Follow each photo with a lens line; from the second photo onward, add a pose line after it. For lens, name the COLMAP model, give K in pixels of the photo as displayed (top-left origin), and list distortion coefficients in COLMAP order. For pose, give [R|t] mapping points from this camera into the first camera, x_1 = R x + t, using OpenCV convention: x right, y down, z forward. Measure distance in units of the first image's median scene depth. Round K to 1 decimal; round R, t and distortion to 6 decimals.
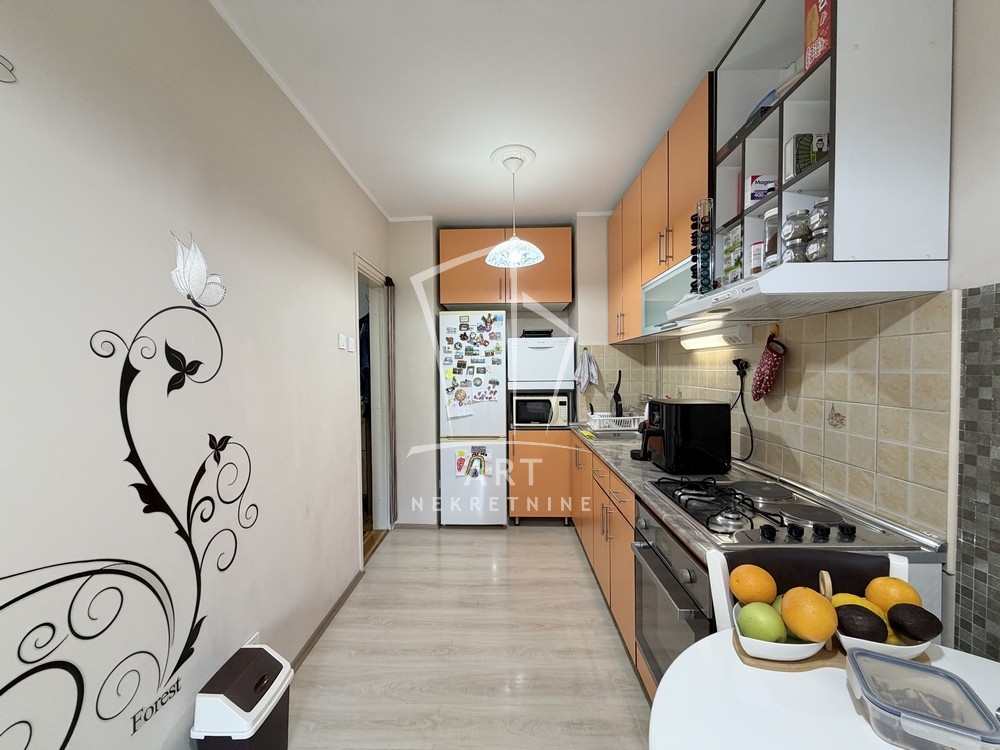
lens RADIAL K [[406.1, 0, 500.9], [0, 406.1, 375.3], [0, 0, 1]] dist [0.001030, 0.000966]
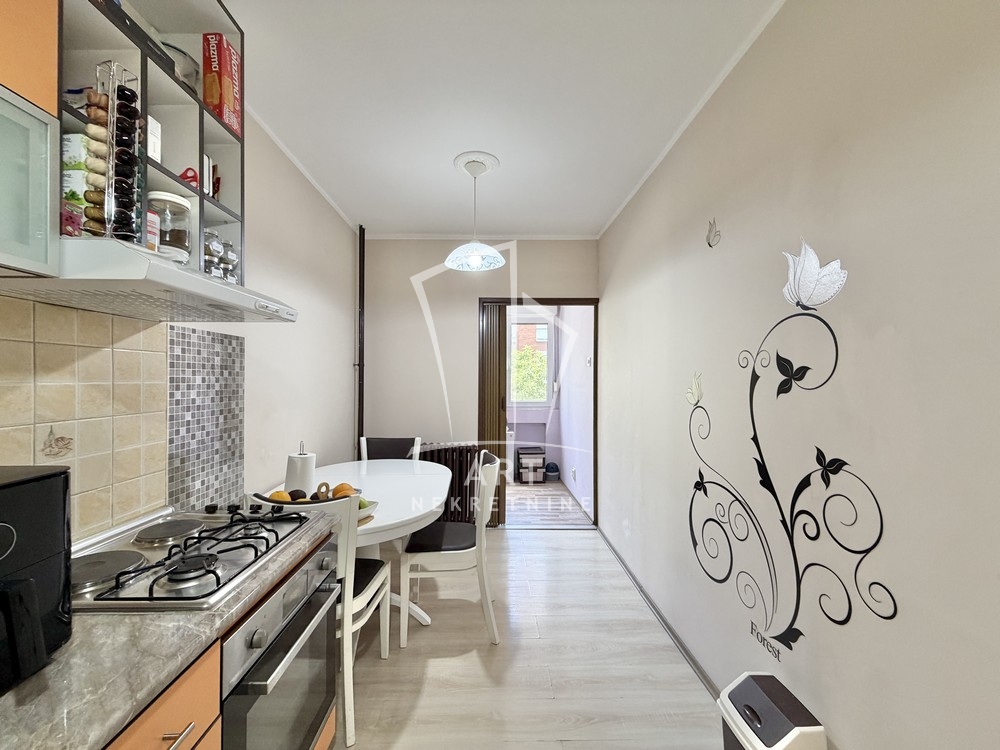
lens RADIAL K [[406.1, 0, 499.9], [0, 406.1, 378.9], [0, 0, 1]] dist [0.001030, 0.000966]
pose [[-0.999174, 0.007518, -0.039924, 0.017529], [0.006810, 0.999818, 0.017833, -0.028473], [0.040051, 0.017547, -0.999044, 1.971168]]
